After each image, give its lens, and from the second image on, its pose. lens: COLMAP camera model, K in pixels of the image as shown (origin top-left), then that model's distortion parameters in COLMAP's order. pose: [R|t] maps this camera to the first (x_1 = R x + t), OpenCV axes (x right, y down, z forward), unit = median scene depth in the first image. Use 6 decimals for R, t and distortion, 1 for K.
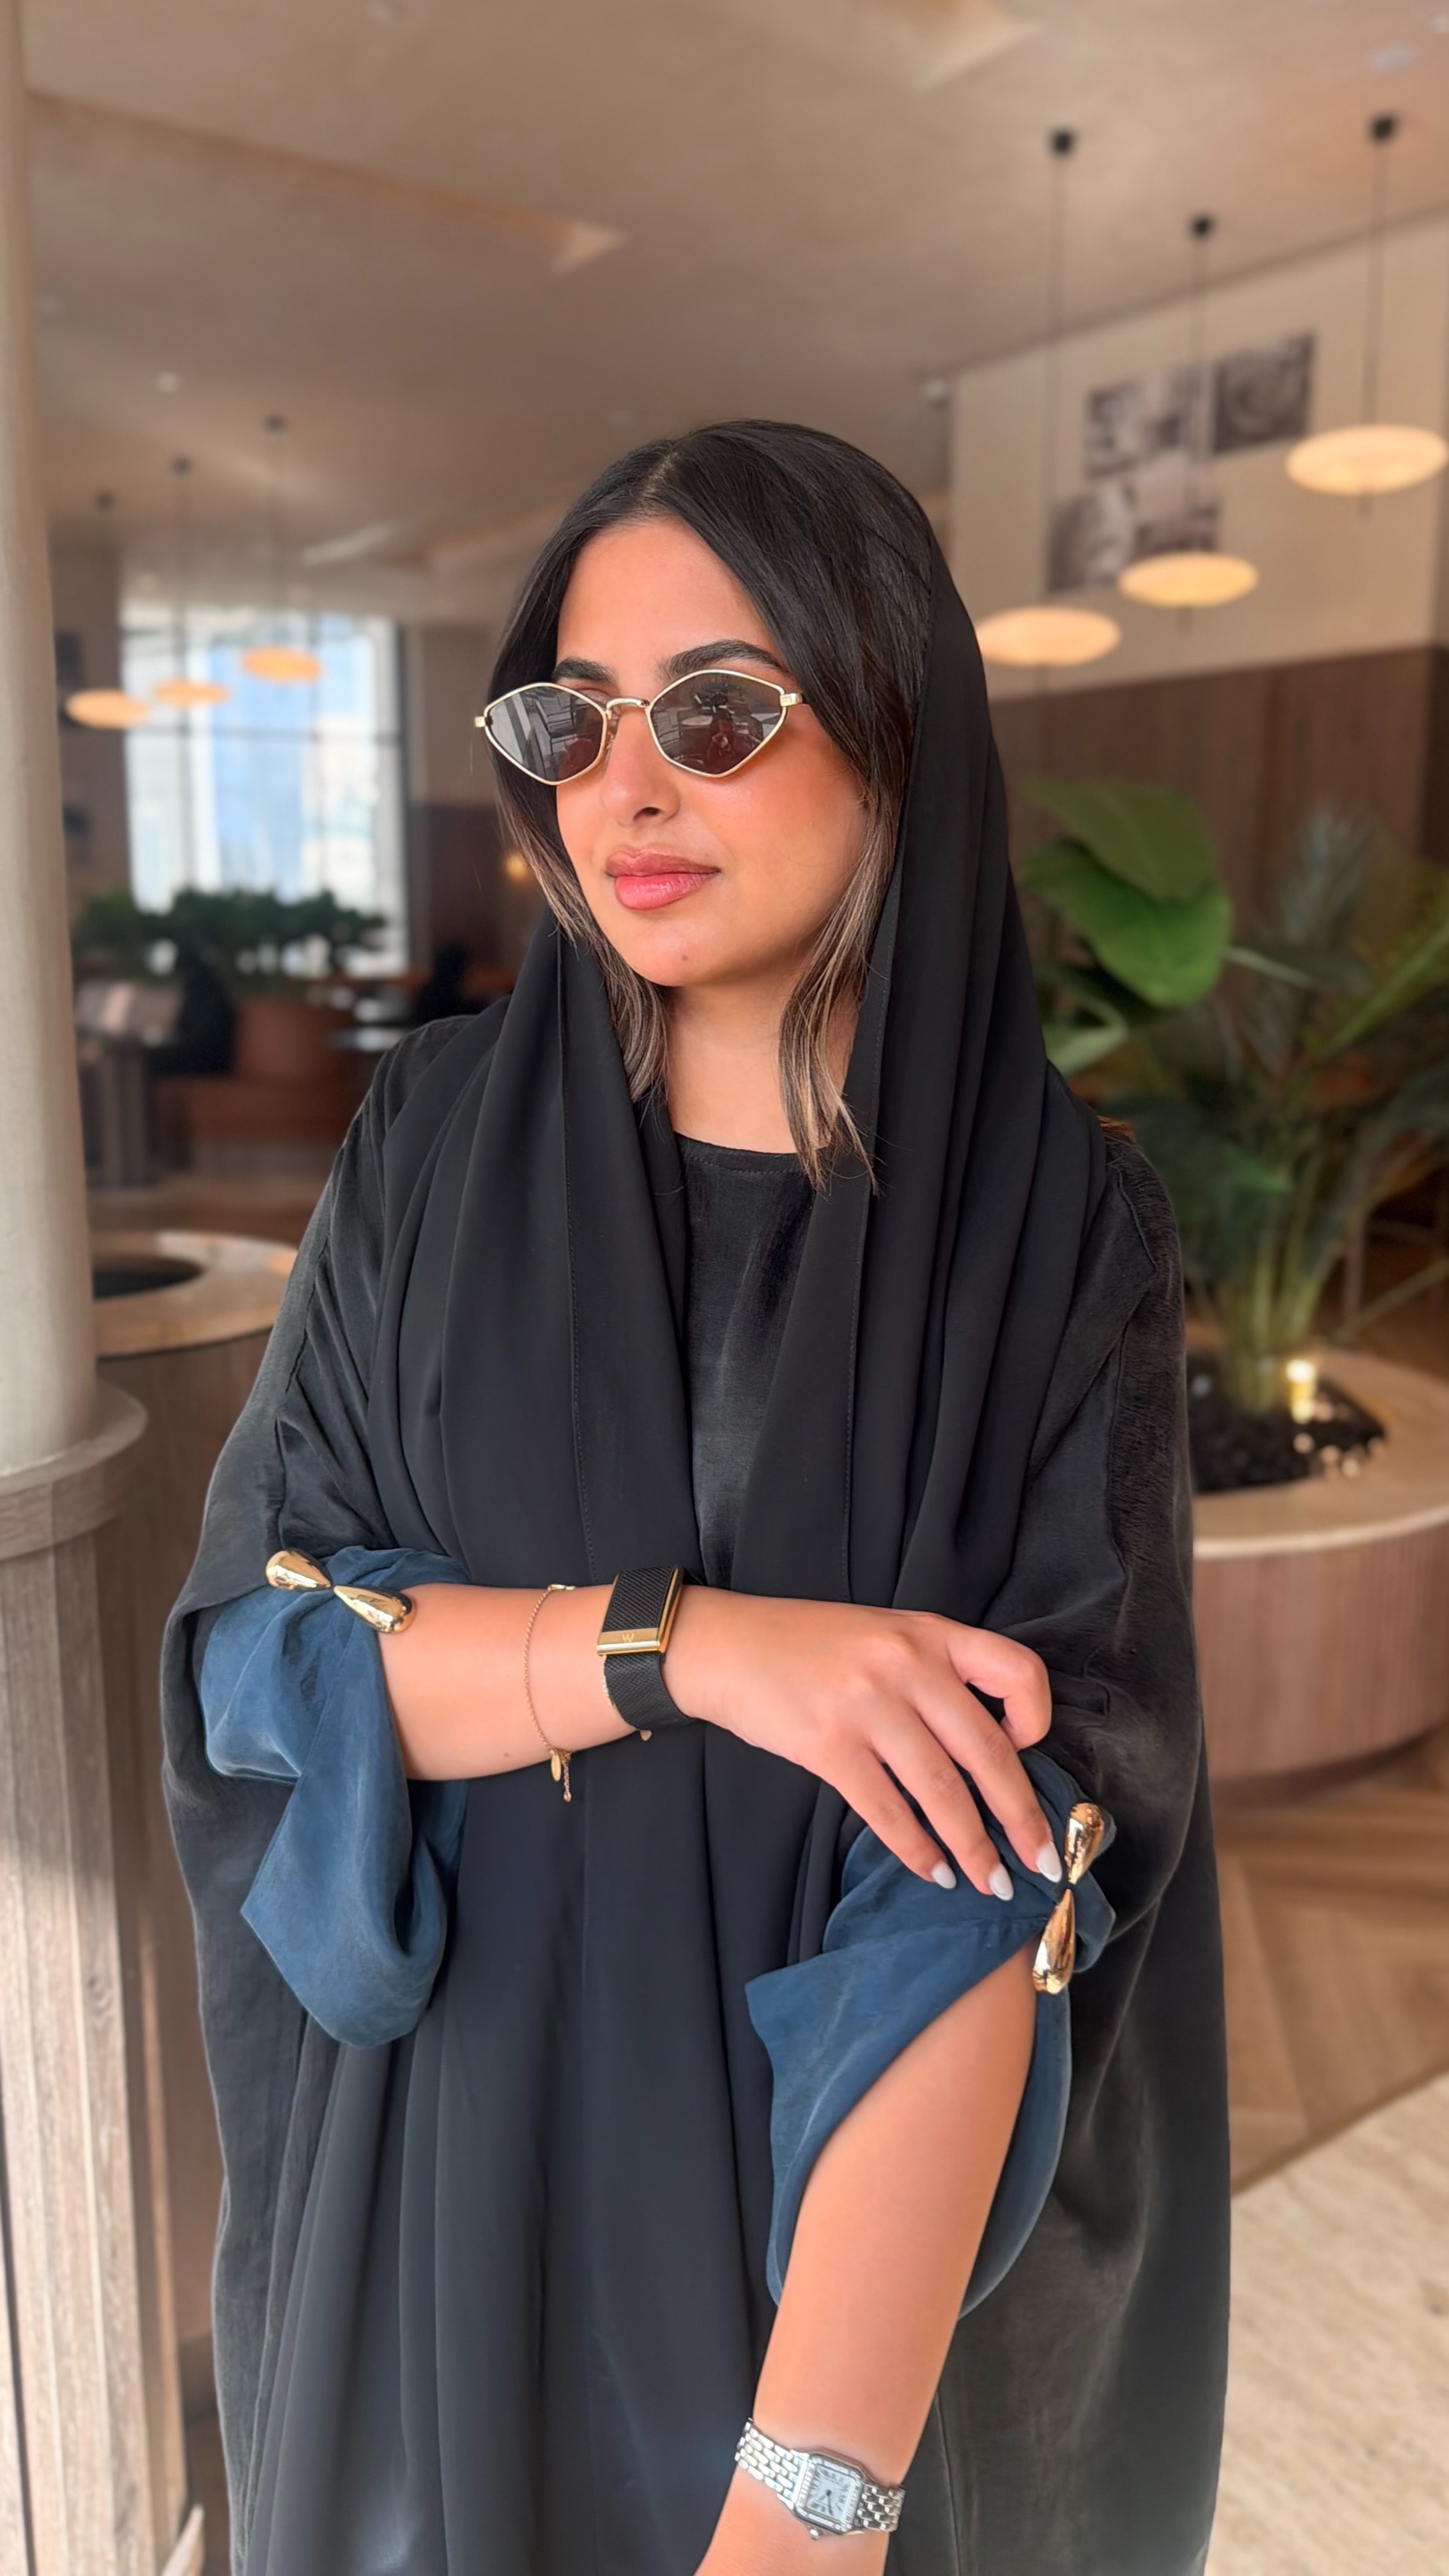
lens RADIAL K [[1868.6, 0, 722.6], [0, 1868.6, 1278.4], [0, 0, 1]] dist [0.065159, -0.106866]
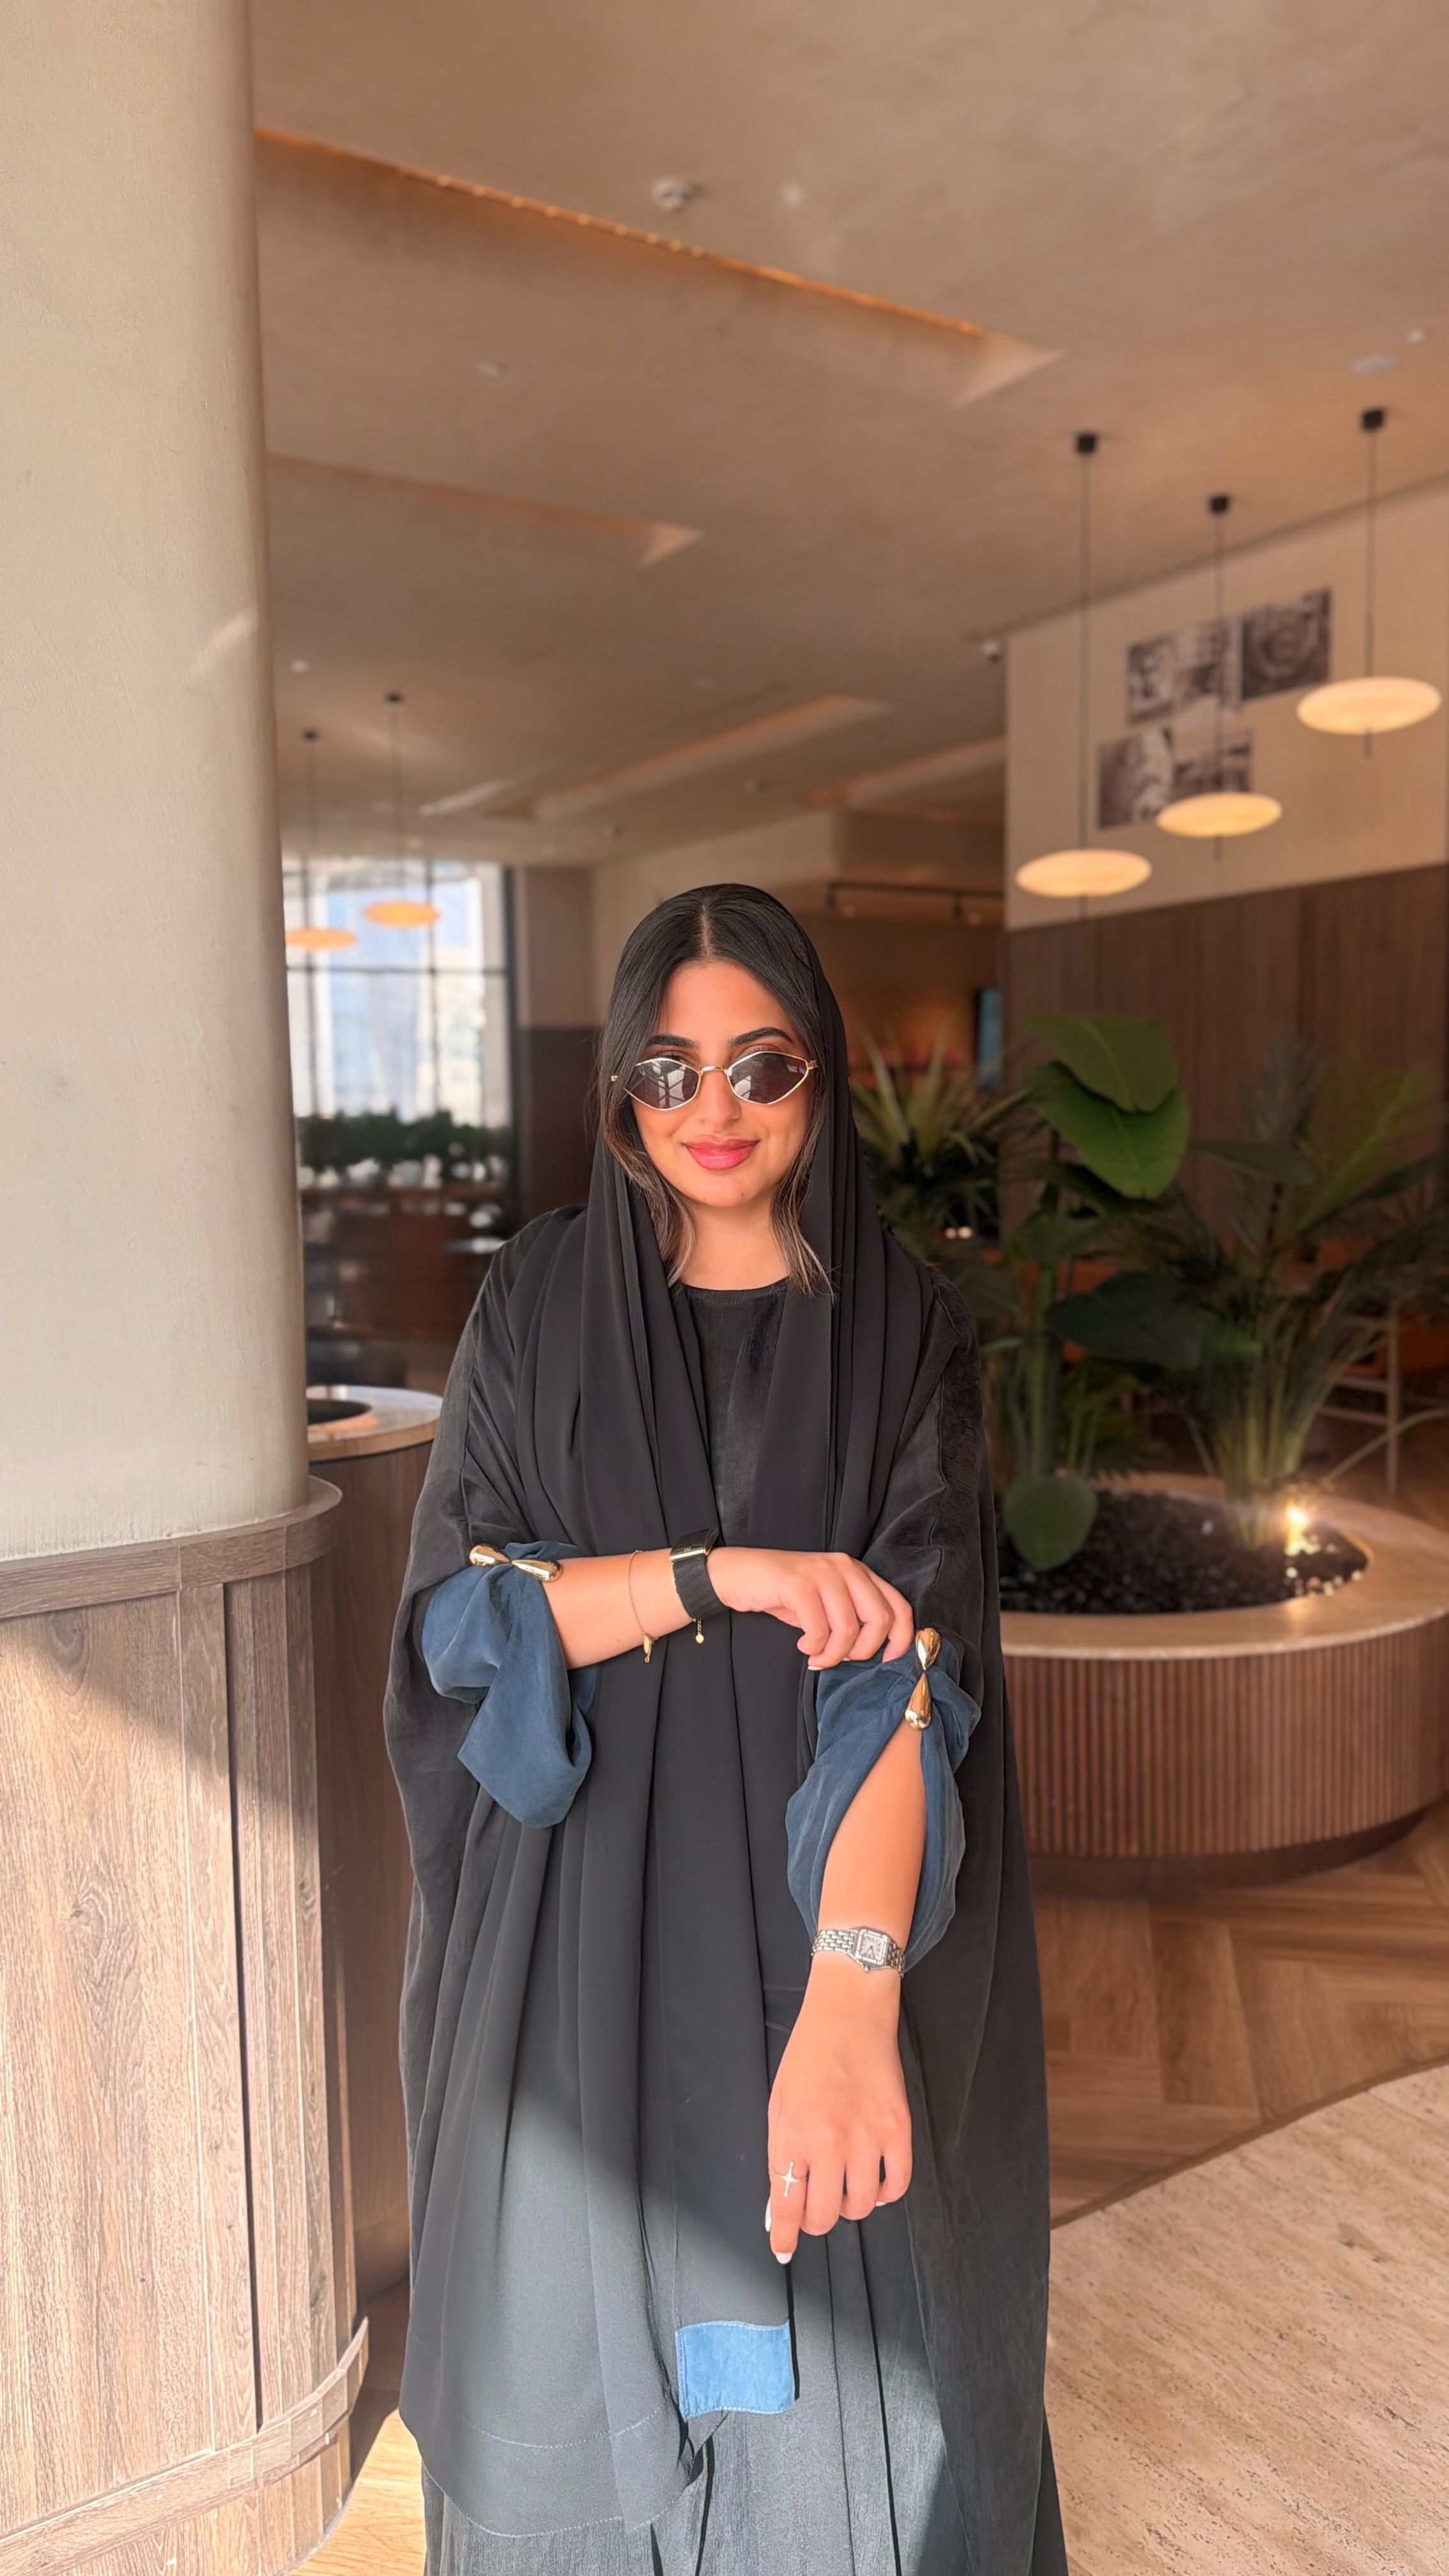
lens RADIAL K [[1868.6, 0, 724.4], [0, 1868.6, 1303.9], [0, 0, 1]] dist [0.065159, -0.106866]
pose [[0.998343, -0.020002, -0.053961, 0.028416], [0.014855, 0.995446, -0.094159, 0.026606], [0.055599, 0.093202, 0.994094, -0.172719]]
